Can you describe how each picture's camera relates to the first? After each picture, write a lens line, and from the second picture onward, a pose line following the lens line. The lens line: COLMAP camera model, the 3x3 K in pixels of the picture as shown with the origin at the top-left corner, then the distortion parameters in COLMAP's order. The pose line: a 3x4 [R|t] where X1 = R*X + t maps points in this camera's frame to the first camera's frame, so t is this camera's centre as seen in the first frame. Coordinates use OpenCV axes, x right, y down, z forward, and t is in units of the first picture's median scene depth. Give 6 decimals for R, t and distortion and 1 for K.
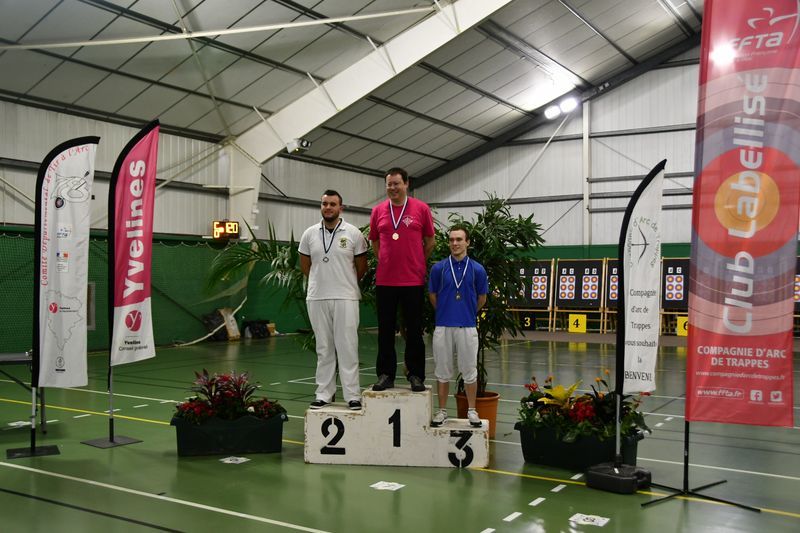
lens RADIAL K [[807.3, 0, 398.6], [0, 807.3, 269.6], [0, 0, 1]] dist [-0.074288, 0.236406]
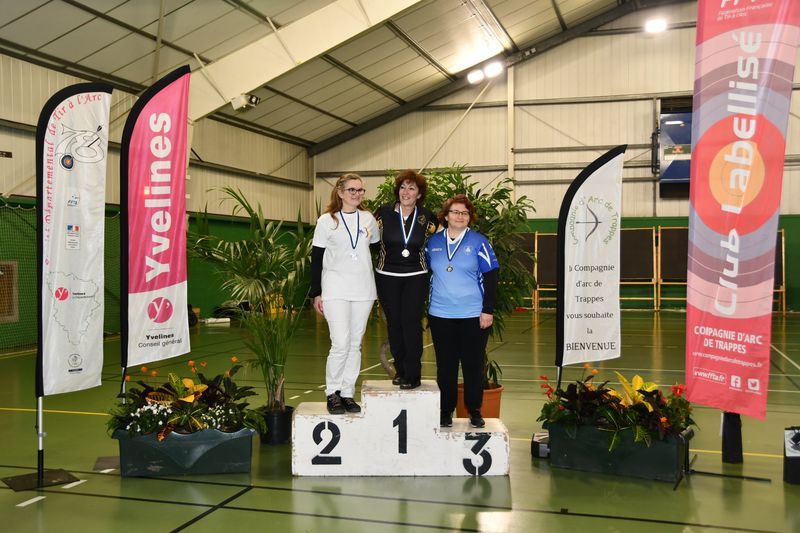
lens RADIAL K [[866.6, 0, 397.8], [0, 866.6, 268.9], [0, 0, 1]] dist [-0.044797, 0.280621]
pose [[0.965812, -0.009055, 0.259086, -0.201077], [0.001625, 0.999582, 0.028875, -0.001771], [-0.259239, -0.027467, 0.965423, 0.058173]]
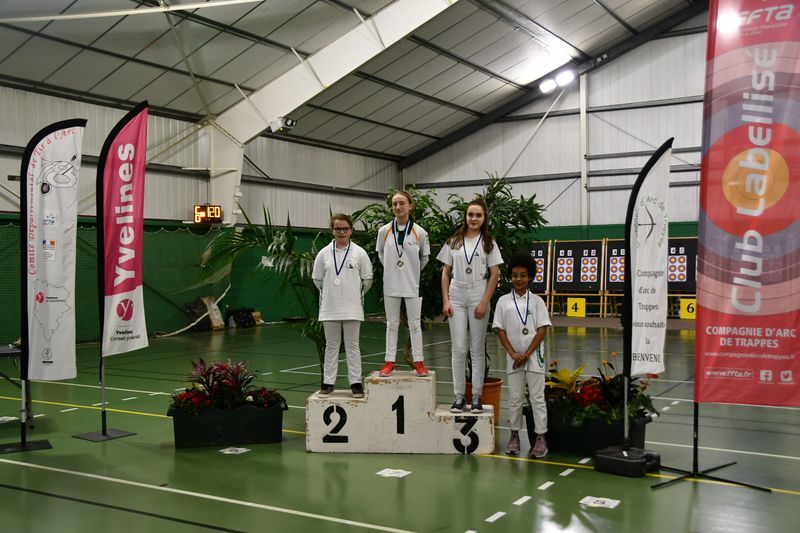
lens RADIAL K [[854.4, 0, 398.9], [0, 854.4, 271.0], [0, 0, 1]] dist [-0.056996, 0.295884]
pose [[0.999759, -0.013701, 0.017178, -0.006631], [0.013350, 0.999703, 0.020371, 0.000167], [-0.017452, -0.020137, 0.999645, -0.011979]]
